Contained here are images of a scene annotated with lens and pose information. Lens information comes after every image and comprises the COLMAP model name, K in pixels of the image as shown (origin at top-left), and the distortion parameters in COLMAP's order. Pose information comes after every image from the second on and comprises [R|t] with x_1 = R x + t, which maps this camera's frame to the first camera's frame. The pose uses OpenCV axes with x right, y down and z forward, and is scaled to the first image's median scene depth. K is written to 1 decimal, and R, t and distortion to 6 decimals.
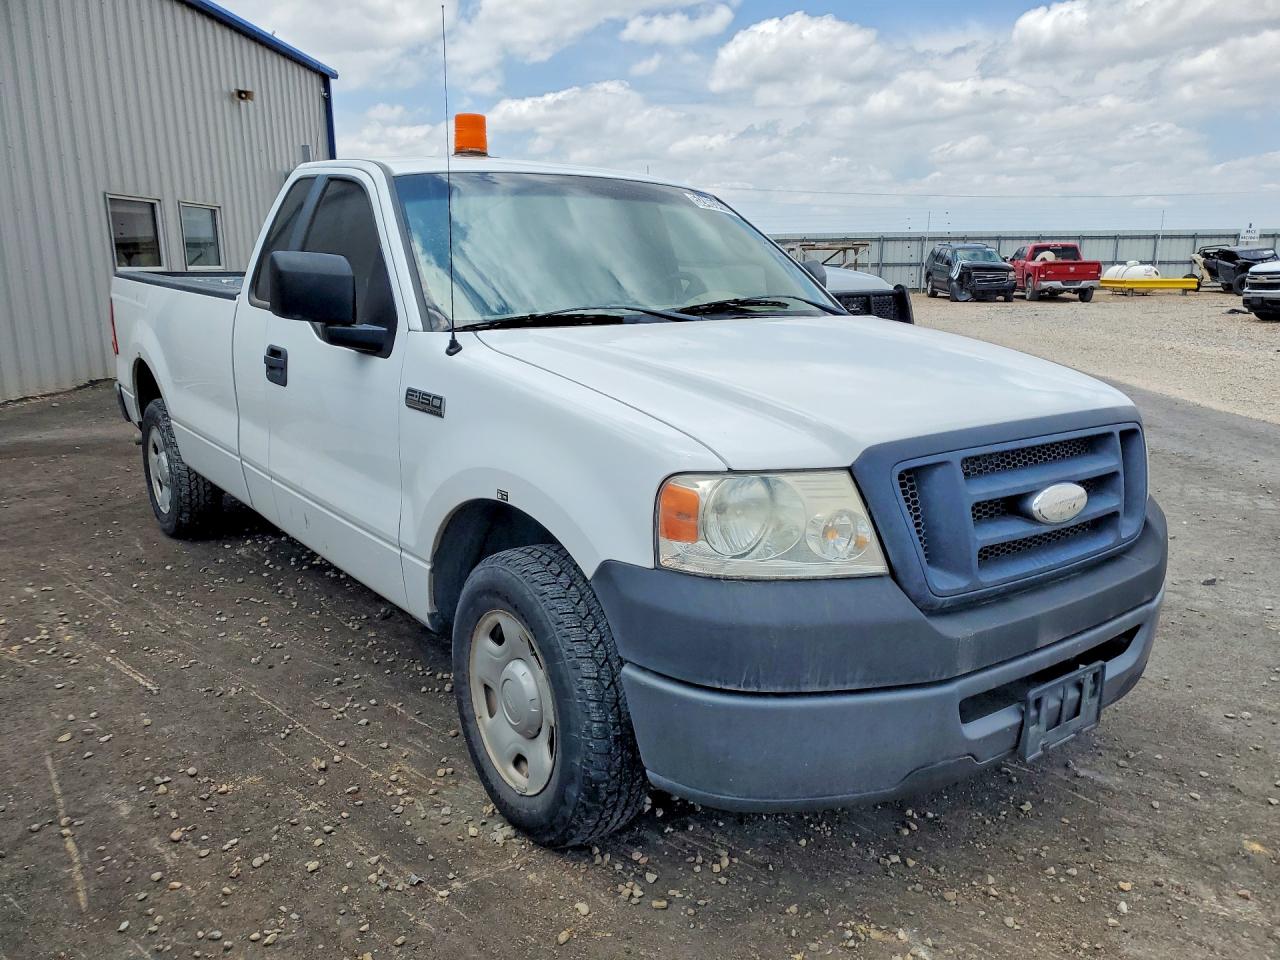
lens RADIAL K [[985.0, 0, 650.6], [0, 985.0, 506.5], [0, 0, 1]] dist [0.033364, -0.024358]
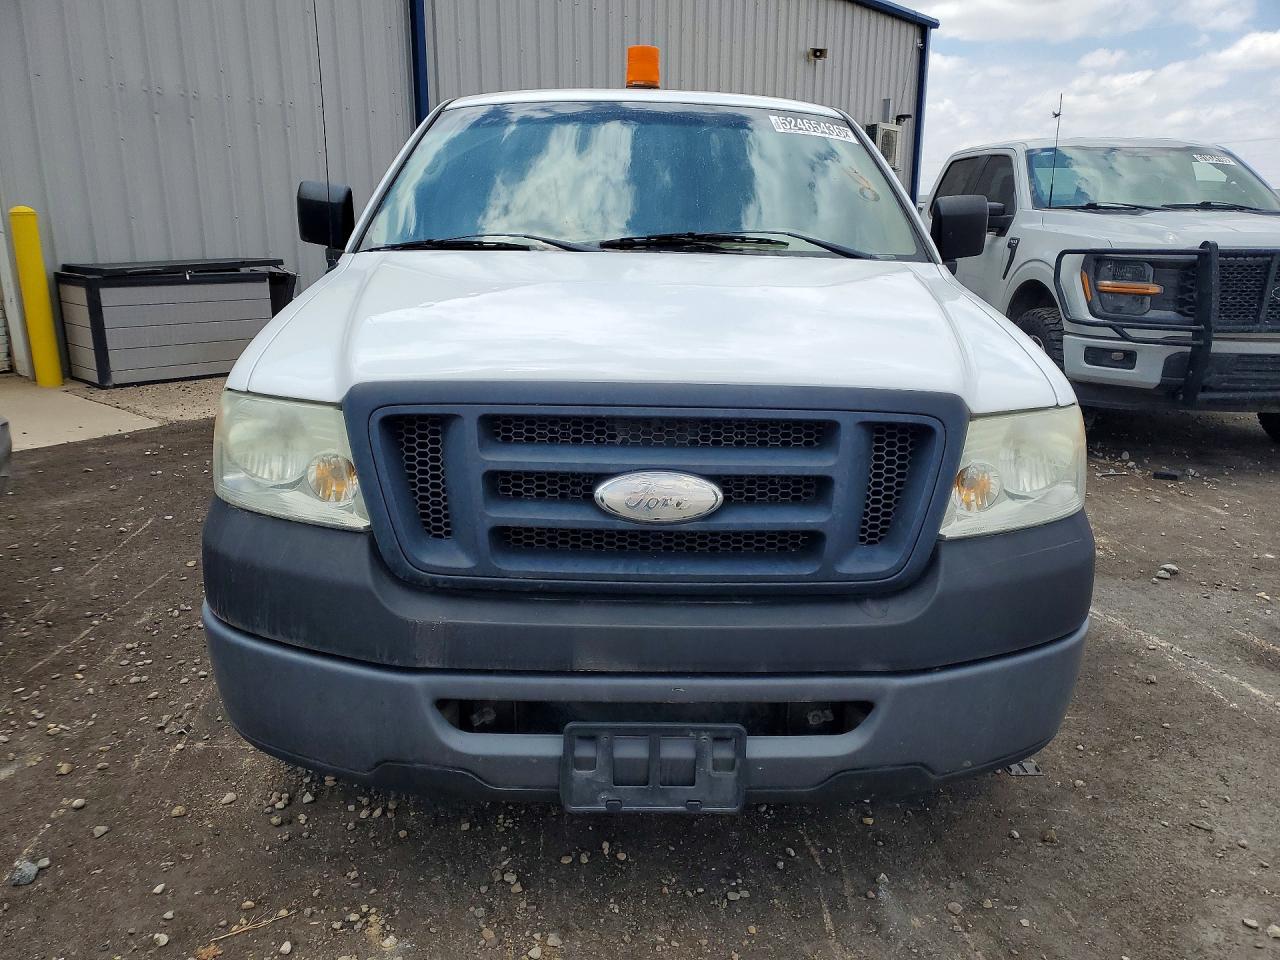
lens RADIAL K [[985.0, 0, 662.3], [0, 985.0, 498.6], [0, 0, 1]] dist [0.033364, -0.024358]
pose [[0.795866, 0.173584, -0.580056, 0.664932], [-0.155814, 0.984474, 0.080823, -0.049869], [0.585080, 0.026057, 0.810557, 0.309376]]
